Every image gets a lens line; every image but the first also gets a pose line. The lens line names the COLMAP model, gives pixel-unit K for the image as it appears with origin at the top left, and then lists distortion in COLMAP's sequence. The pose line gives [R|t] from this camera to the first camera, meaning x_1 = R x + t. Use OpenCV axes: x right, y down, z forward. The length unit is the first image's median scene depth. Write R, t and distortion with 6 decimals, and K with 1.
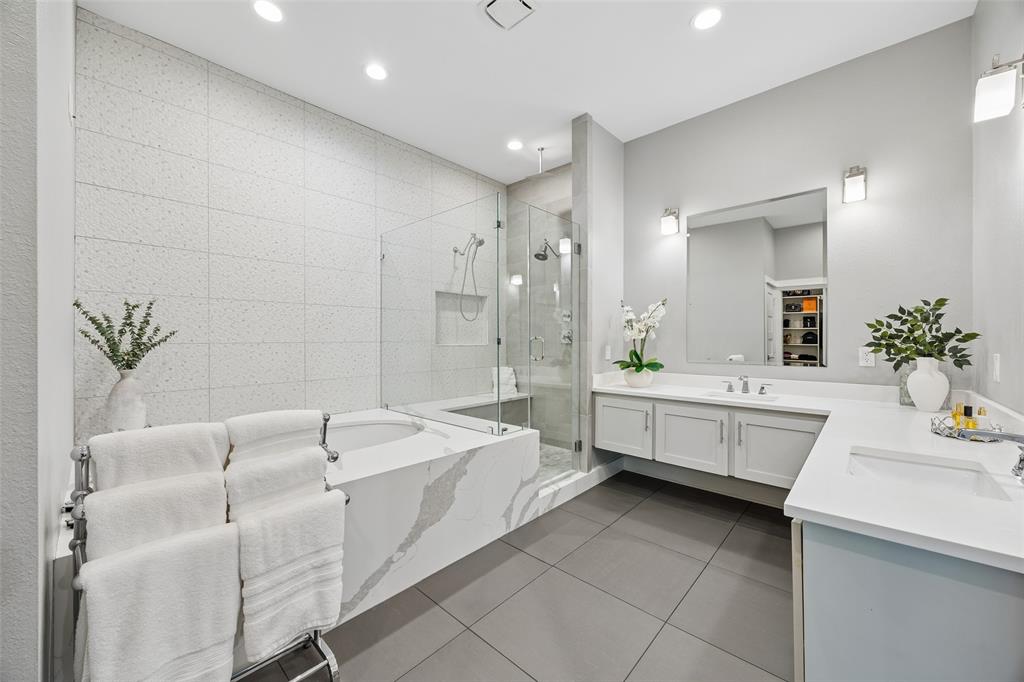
lens RADIAL K [[393.5, 0, 509.9], [0, 393.5, 338.8], [0, 0, 1]] dist [0.000791, -0.001434]
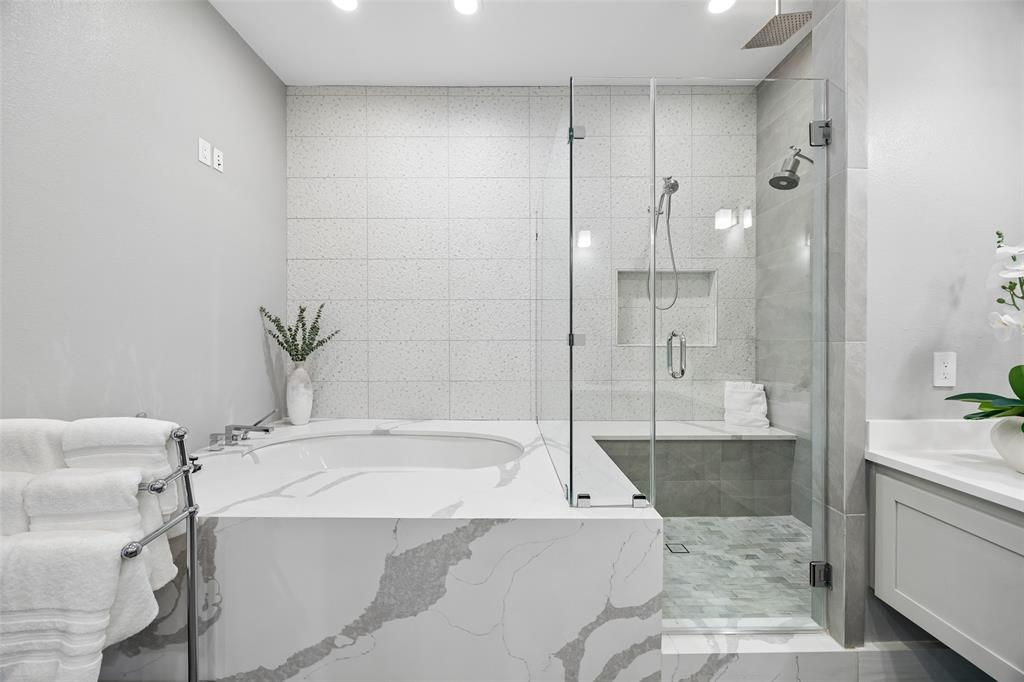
lens RADIAL K [[393.5, 0, 509.7], [0, 393.5, 337.8], [0, 0, 1]] dist [0.000791, -0.001434]
pose [[0.680422, -0.000064, -0.732821, 0.309176], [0.000042, 1.000000, -0.000048, 0.003898], [0.732821, 0.000002, 0.680422, 0.518086]]
